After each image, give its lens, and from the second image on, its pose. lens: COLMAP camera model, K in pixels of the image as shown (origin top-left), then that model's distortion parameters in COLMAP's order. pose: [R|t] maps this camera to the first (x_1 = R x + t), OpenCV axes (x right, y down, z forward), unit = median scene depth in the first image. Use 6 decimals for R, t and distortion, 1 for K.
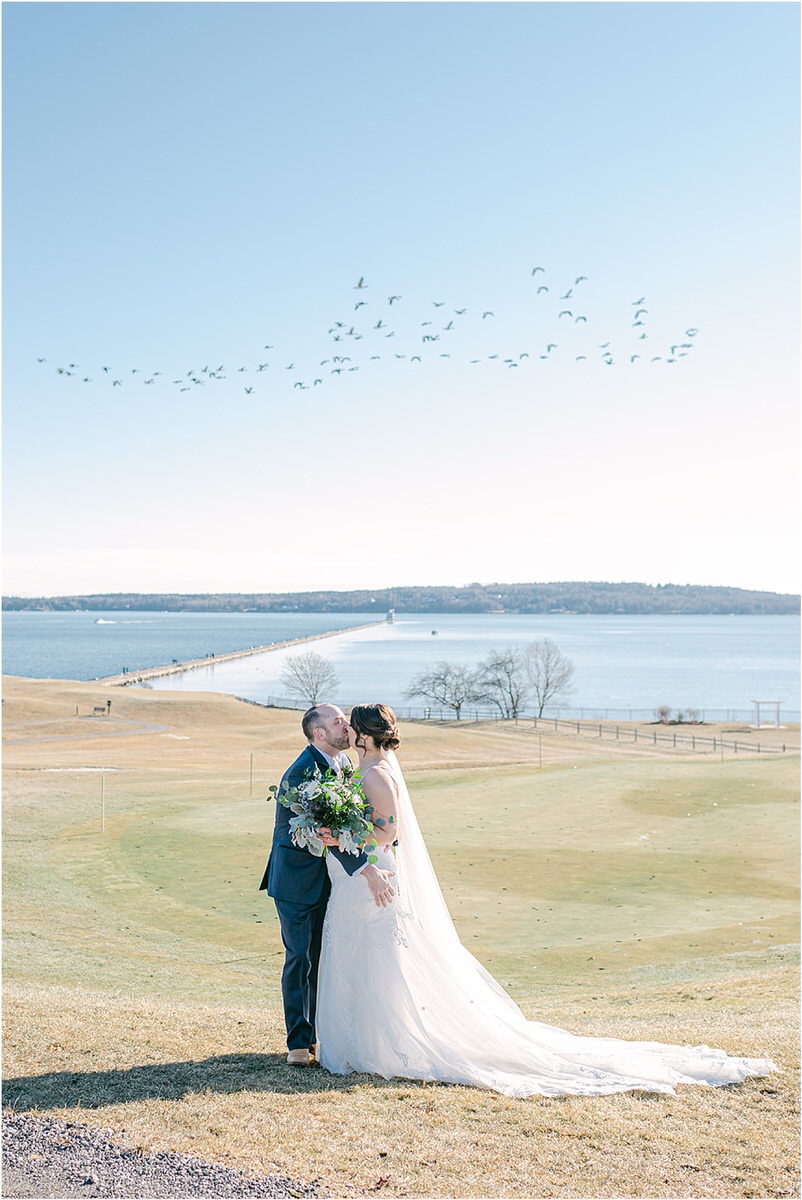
lens RADIAL K [[1236.2, 0, 401.0], [0, 1236.2, 600.0], [0, 0, 1]] dist [-0.001625, -0.001358]
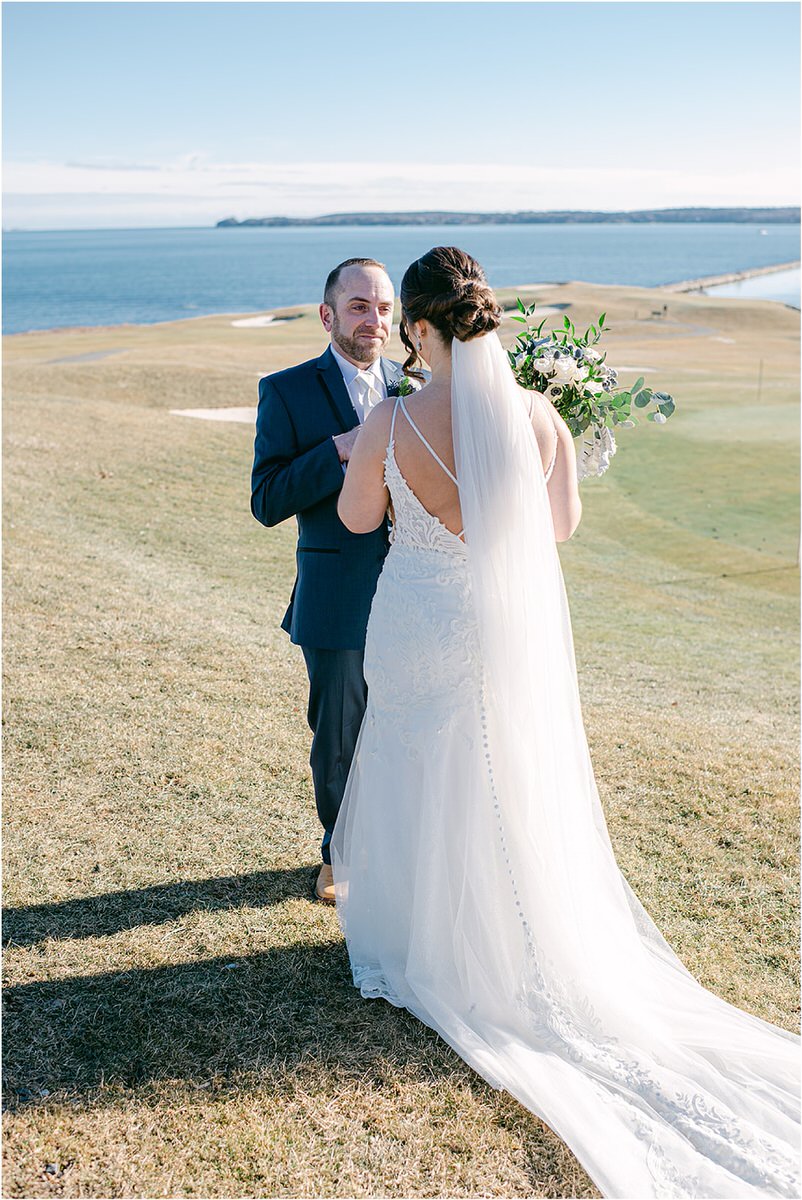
lens RADIAL K [[1349.6, 0, 401.0], [0, 1349.6, 600.0], [0, 0, 1]] dist [-0.011292, -0.005693]
pose [[0.945141, 0.085372, -0.315308, -0.039298], [0.011105, 0.956290, 0.292209, -0.015240], [0.326472, -0.279681, 0.902881, -0.168051]]
